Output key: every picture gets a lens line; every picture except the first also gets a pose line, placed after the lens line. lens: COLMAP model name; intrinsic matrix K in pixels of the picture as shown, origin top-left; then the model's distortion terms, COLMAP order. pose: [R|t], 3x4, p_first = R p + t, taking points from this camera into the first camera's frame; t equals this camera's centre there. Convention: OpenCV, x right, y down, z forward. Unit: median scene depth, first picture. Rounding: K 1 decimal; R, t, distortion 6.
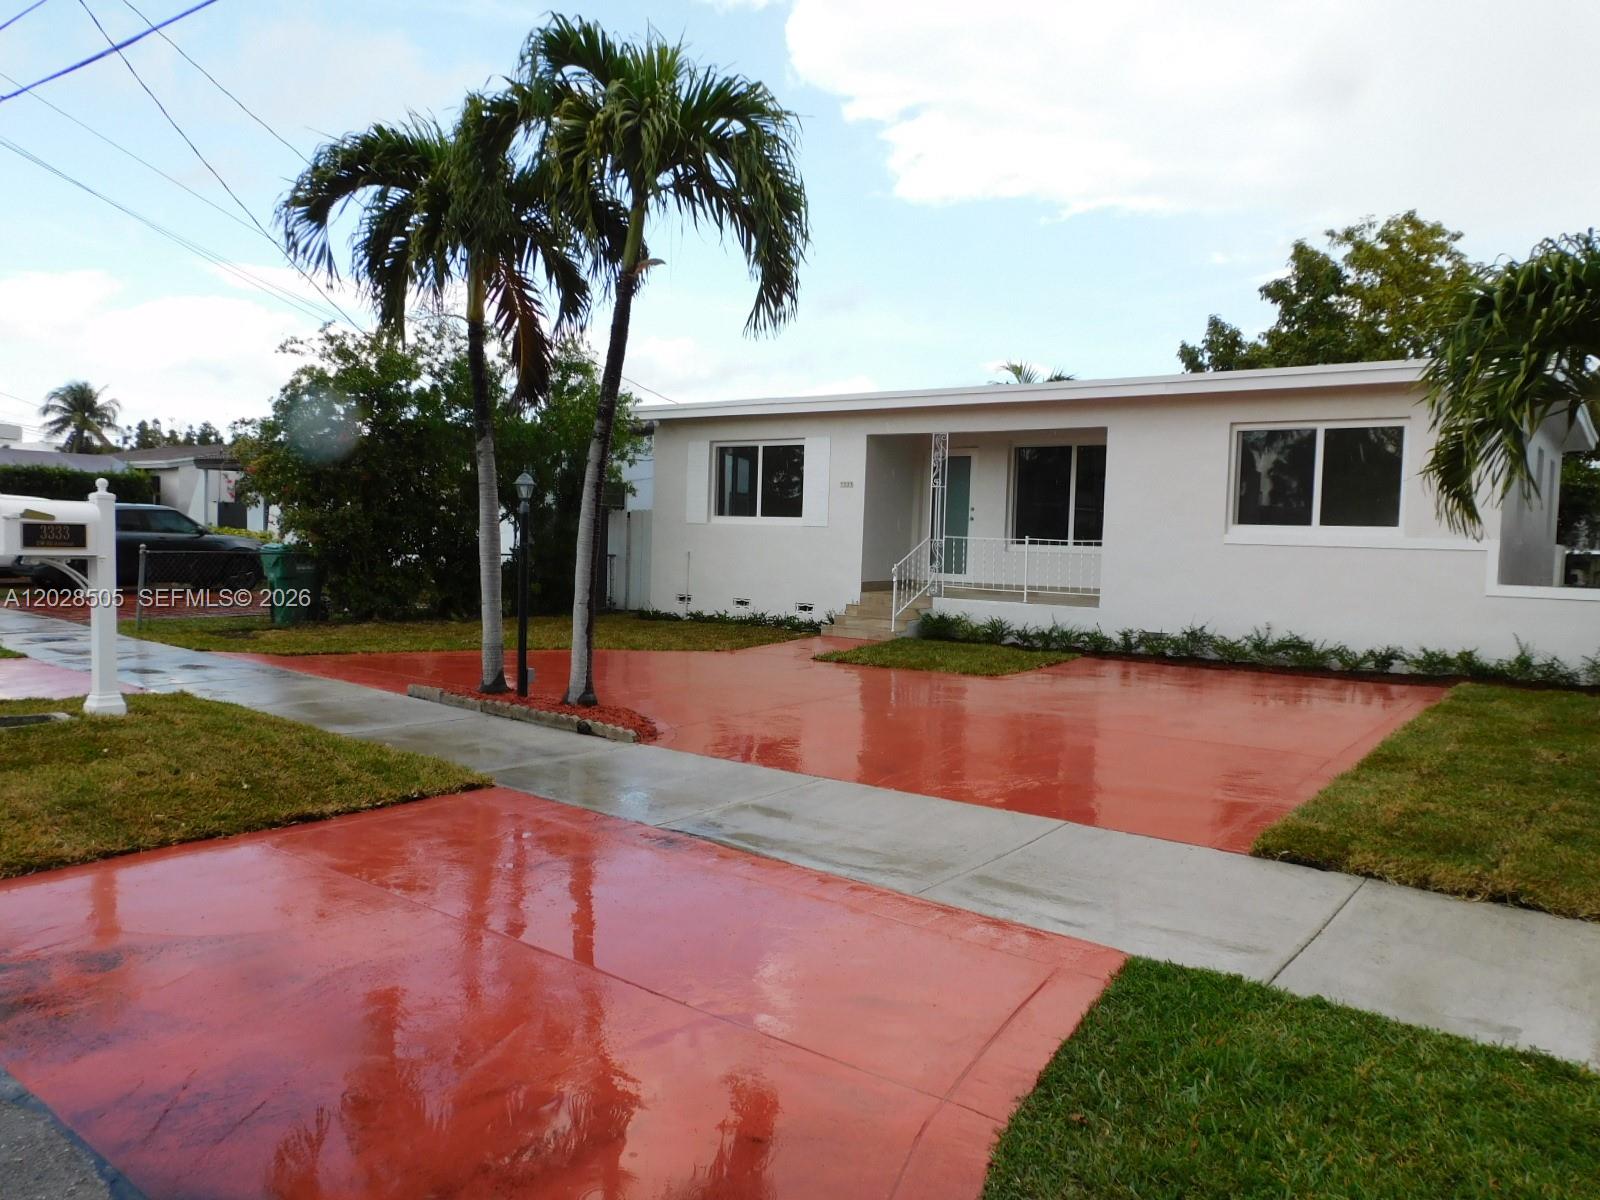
lens RADIAL K [[1135.4, 0, 788.6], [0, 1135.4, 606.0], [0, 0, 1]] dist [-0.016275, 0.007170]
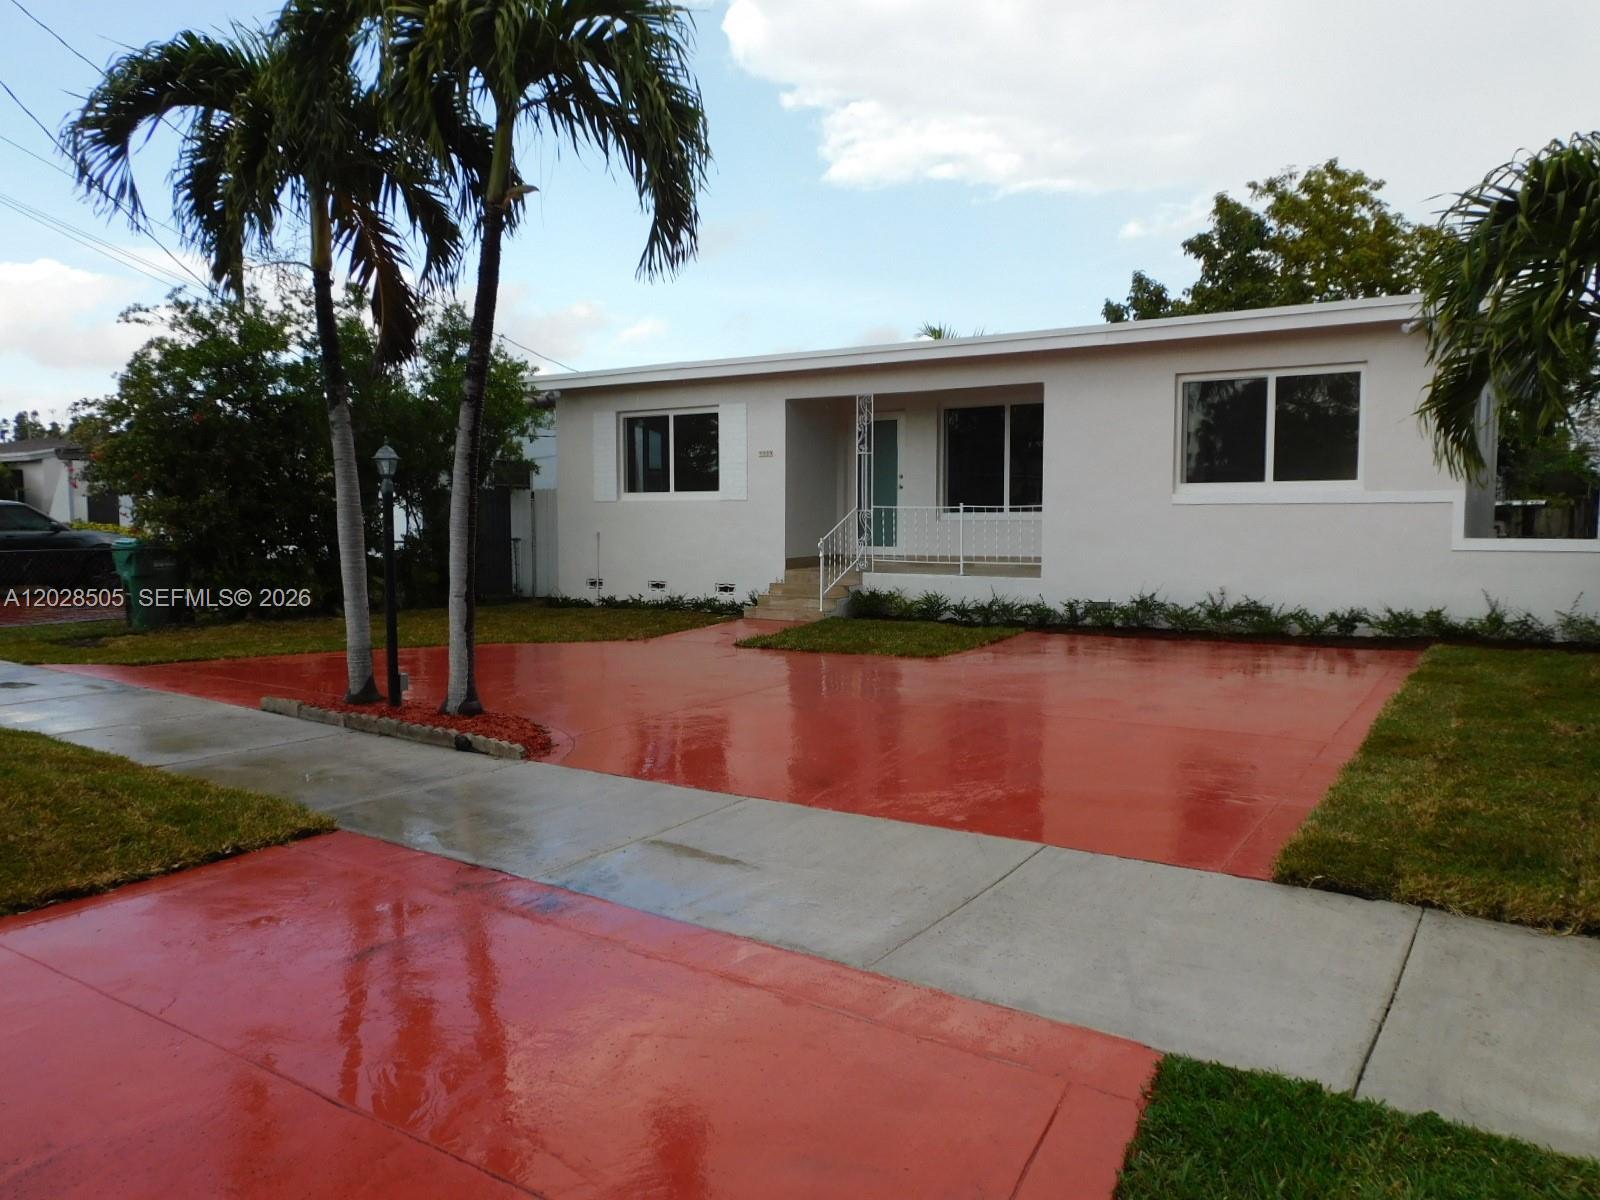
lens RADIAL K [[1135.4, 0, 803.7], [0, 1135.4, 587.6], [0, 0, 1]] dist [-0.016275, 0.007170]
pose [[0.996274, -0.036693, 0.078044, 0.008674], [0.036352, 0.999322, 0.005787, -0.003353], [-0.078204, -0.002929, 0.996933, 0.110191]]
